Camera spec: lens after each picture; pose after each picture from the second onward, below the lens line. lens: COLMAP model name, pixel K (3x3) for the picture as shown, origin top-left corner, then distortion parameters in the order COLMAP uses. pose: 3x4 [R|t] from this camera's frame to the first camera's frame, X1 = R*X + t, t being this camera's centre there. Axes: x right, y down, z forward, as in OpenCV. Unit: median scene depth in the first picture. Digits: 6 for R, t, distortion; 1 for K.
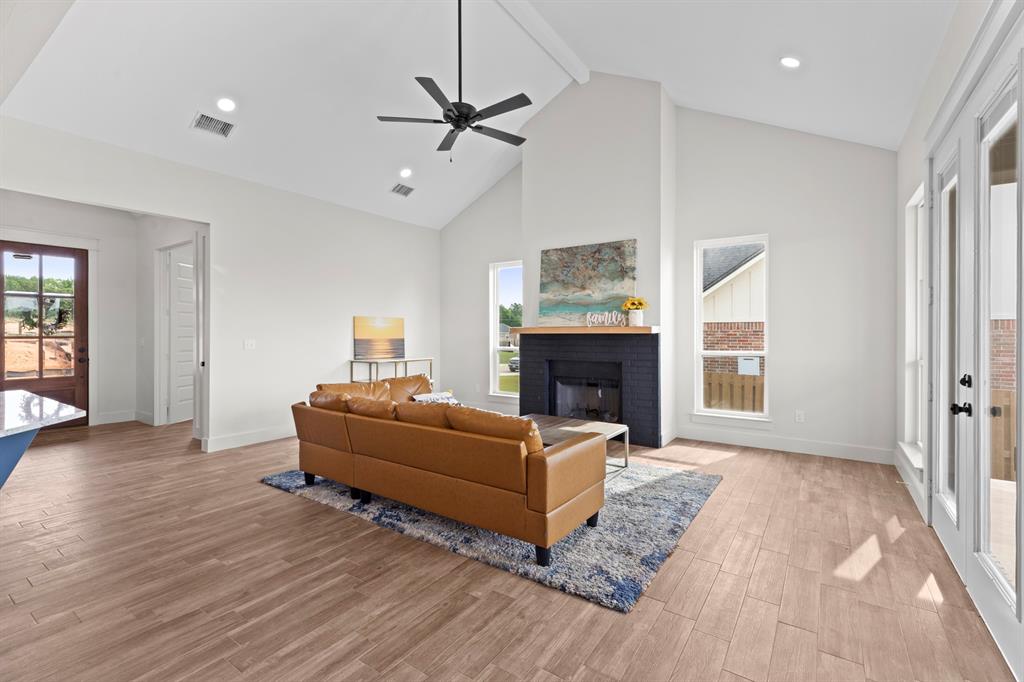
lens RADIAL K [[474.0, 0, 509.6], [0, 474.0, 334.5], [0, 0, 1]] dist [-0.000690, -0.000217]
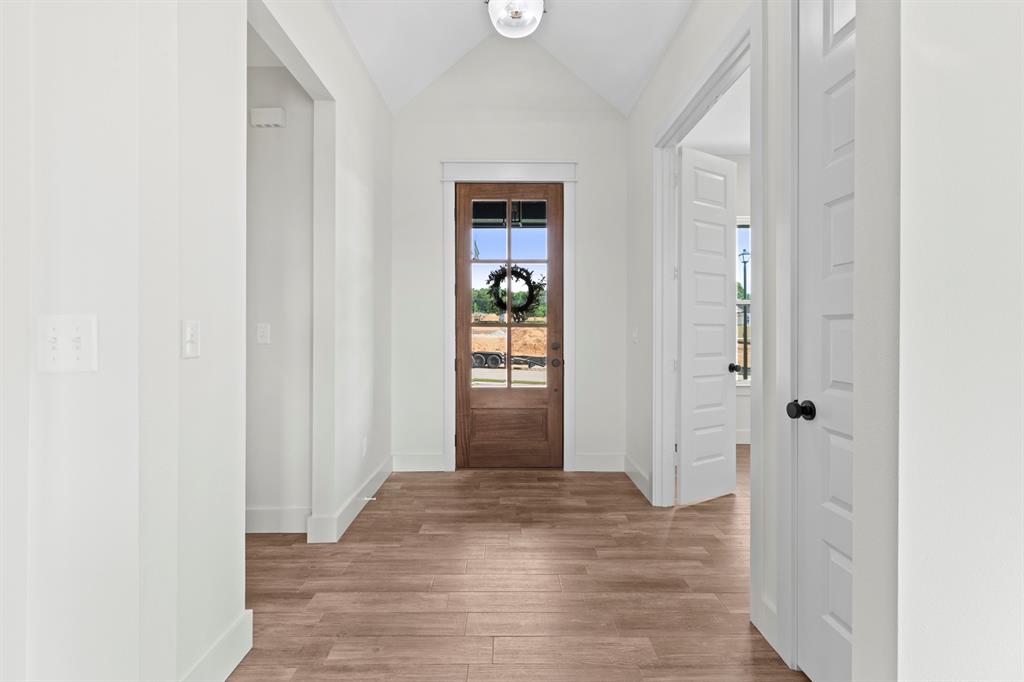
lens RADIAL K [[458.1, 0, 509.2], [0, 458.1, 329.5], [0, 0, 1]] dist [0.002988, 0.000379]
pose [[0.560257, -0.004602, -0.828306, -0.442331], [-0.002065, 0.999974, -0.006952, 0.014750], [0.828316, 0.005606, 0.560233, 0.615176]]
